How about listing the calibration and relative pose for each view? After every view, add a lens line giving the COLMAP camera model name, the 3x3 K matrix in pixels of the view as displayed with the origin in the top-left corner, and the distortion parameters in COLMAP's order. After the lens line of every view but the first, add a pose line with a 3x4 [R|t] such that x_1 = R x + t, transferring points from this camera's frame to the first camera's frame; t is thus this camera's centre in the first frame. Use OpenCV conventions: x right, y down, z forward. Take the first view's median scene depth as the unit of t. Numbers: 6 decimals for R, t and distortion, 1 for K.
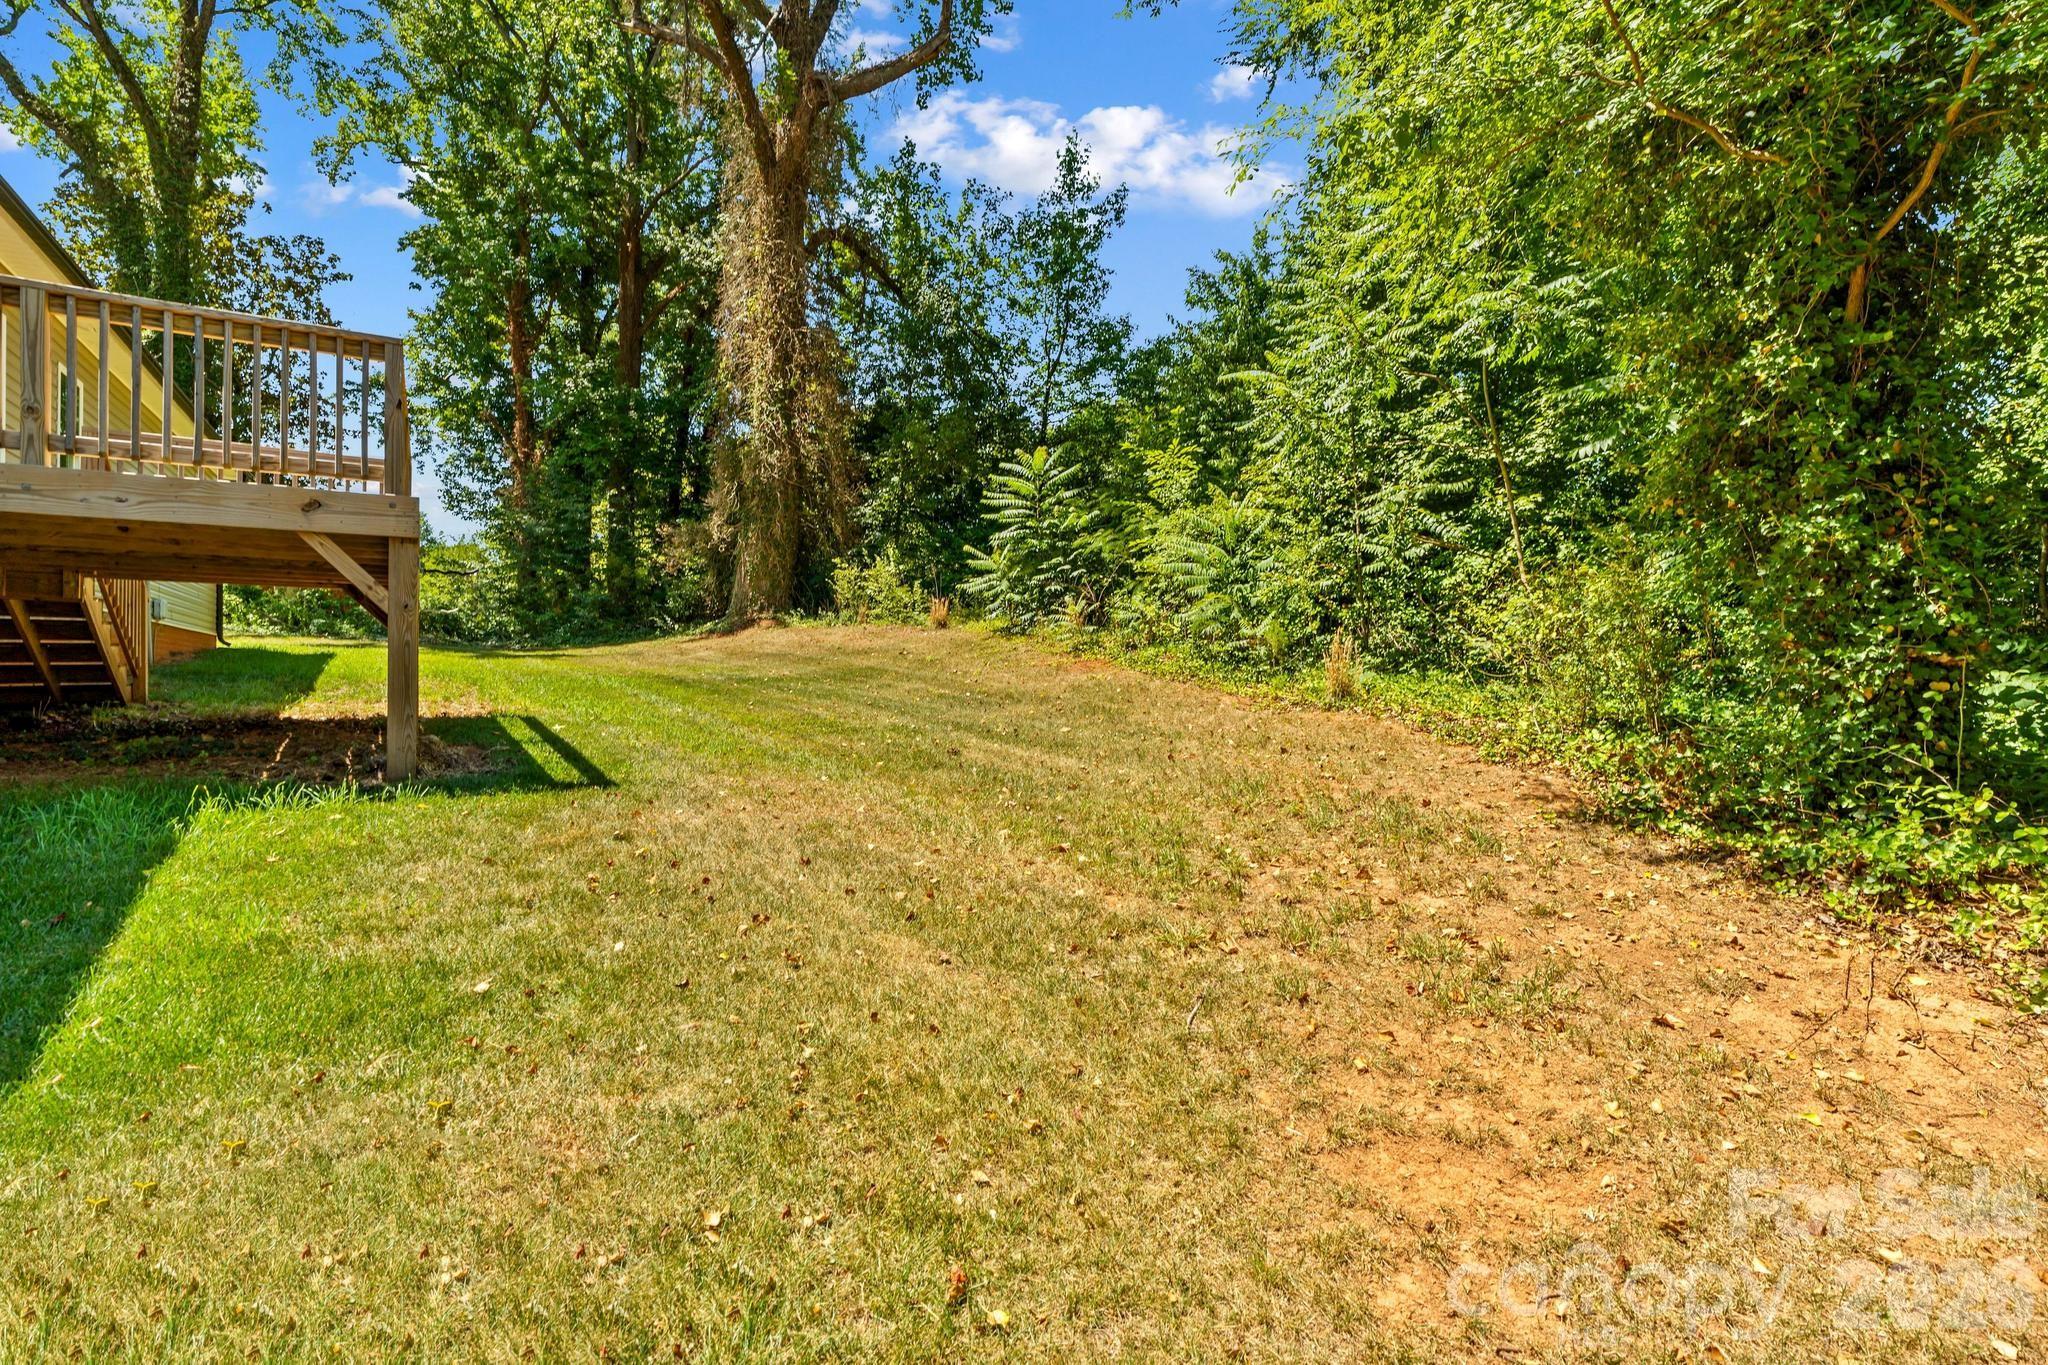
lens RADIAL K [[940.6, 0, 1014.1], [0, 940.6, 684.5], [0, 0, 1]] dist [-0.002837, -0.000487]
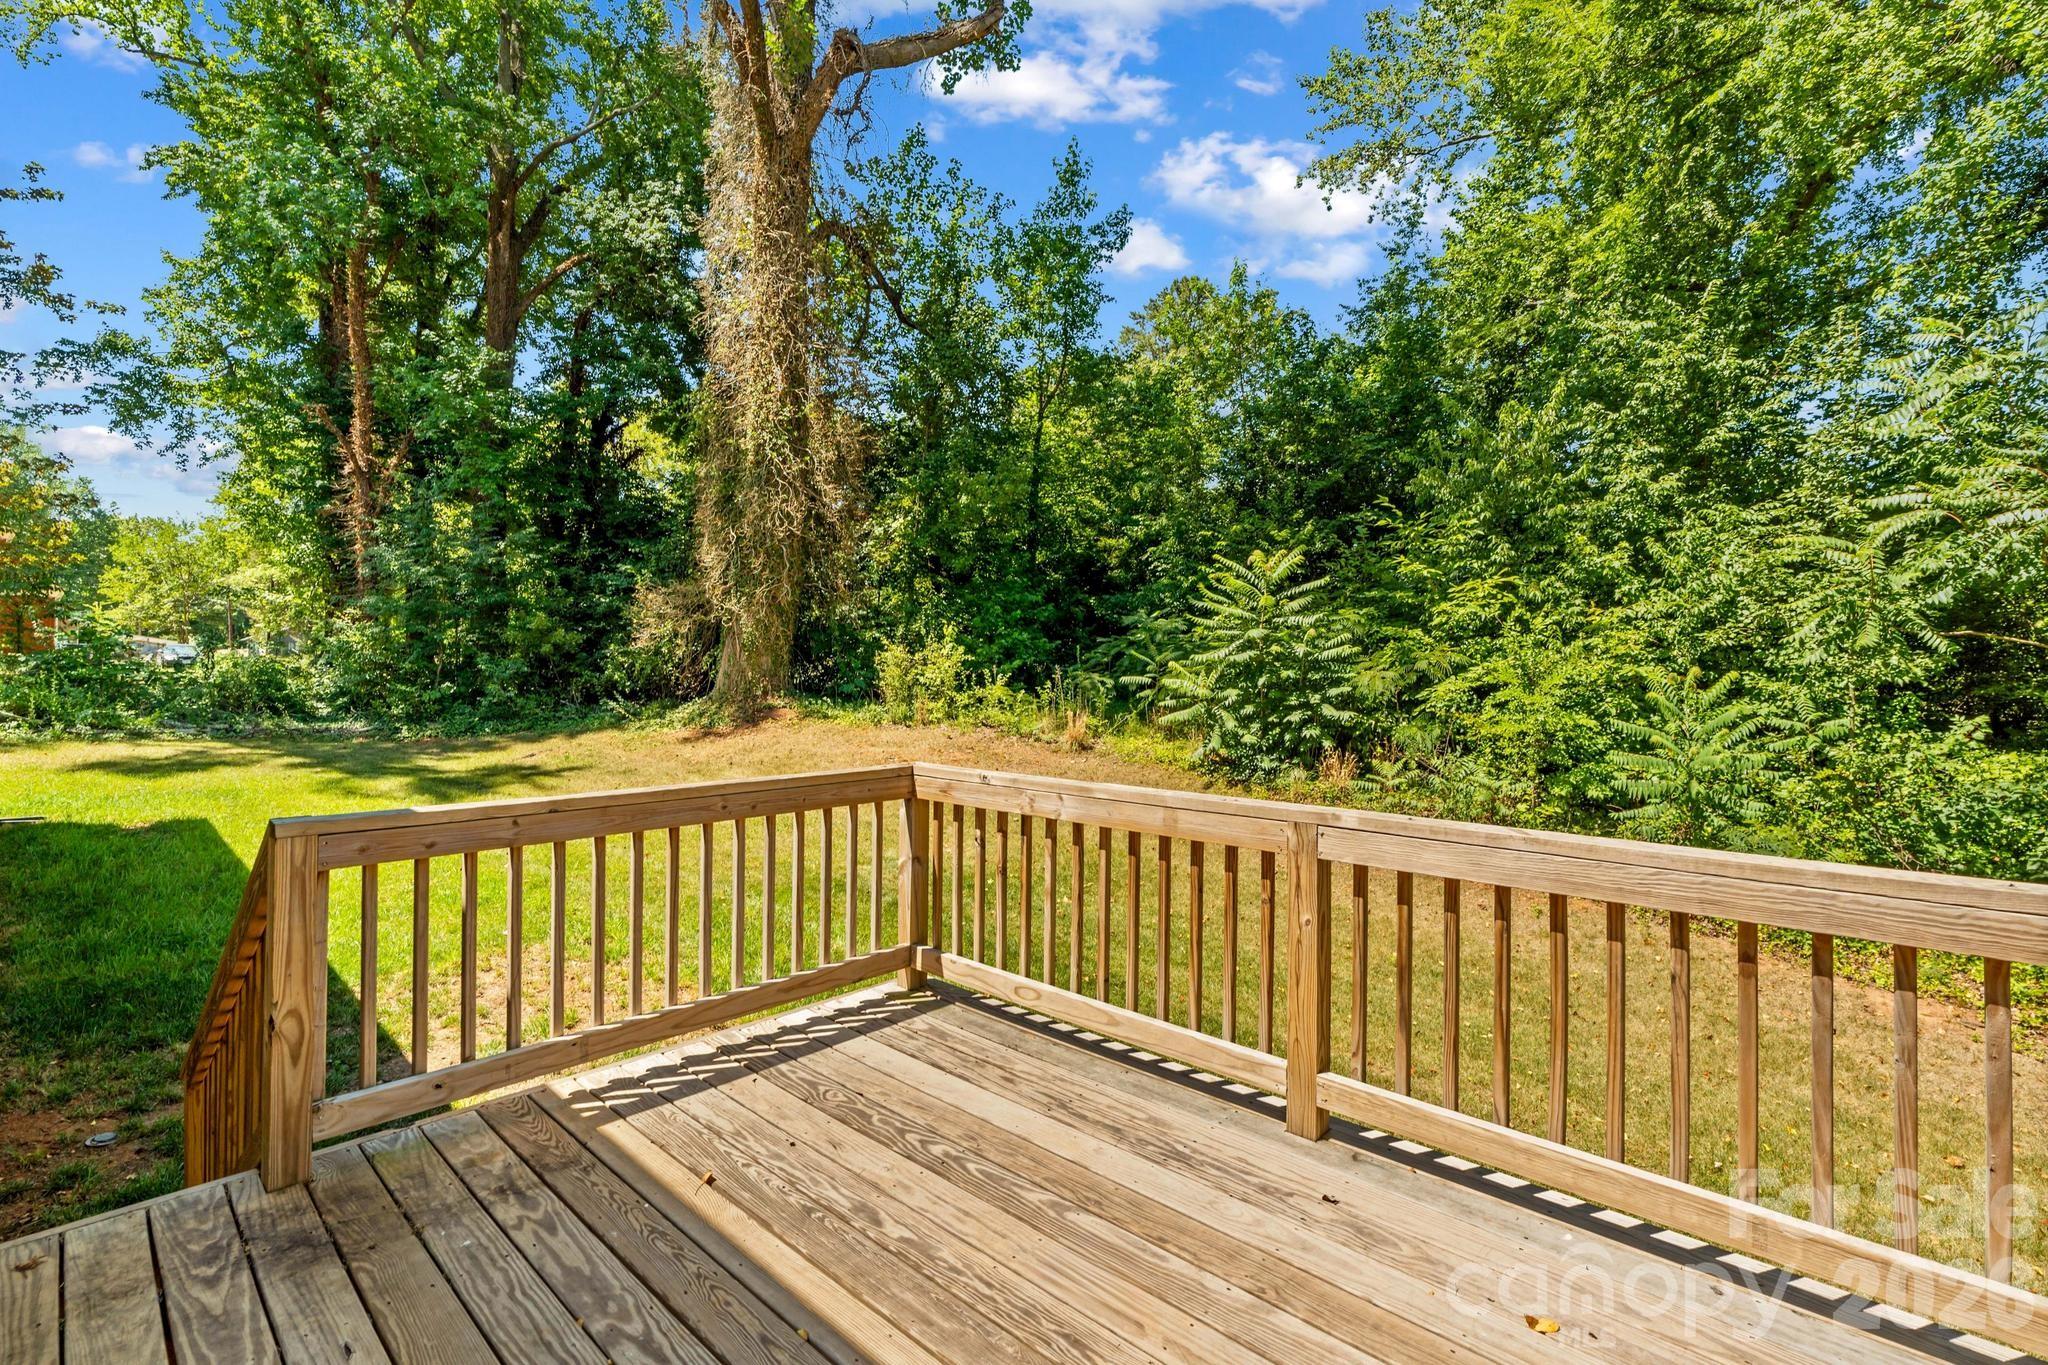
lens RADIAL K [[929.5, 0, 1021.4], [0, 929.5, 675.9], [0, 0, 1]] dist [-0.007207, -0.000132]
pose [[0.970008, -0.000963, 0.243069, -0.208195], [0.000084, 0.999993, 0.003628, -0.081526], [-0.243071, -0.003499, 0.970002, 0.153894]]
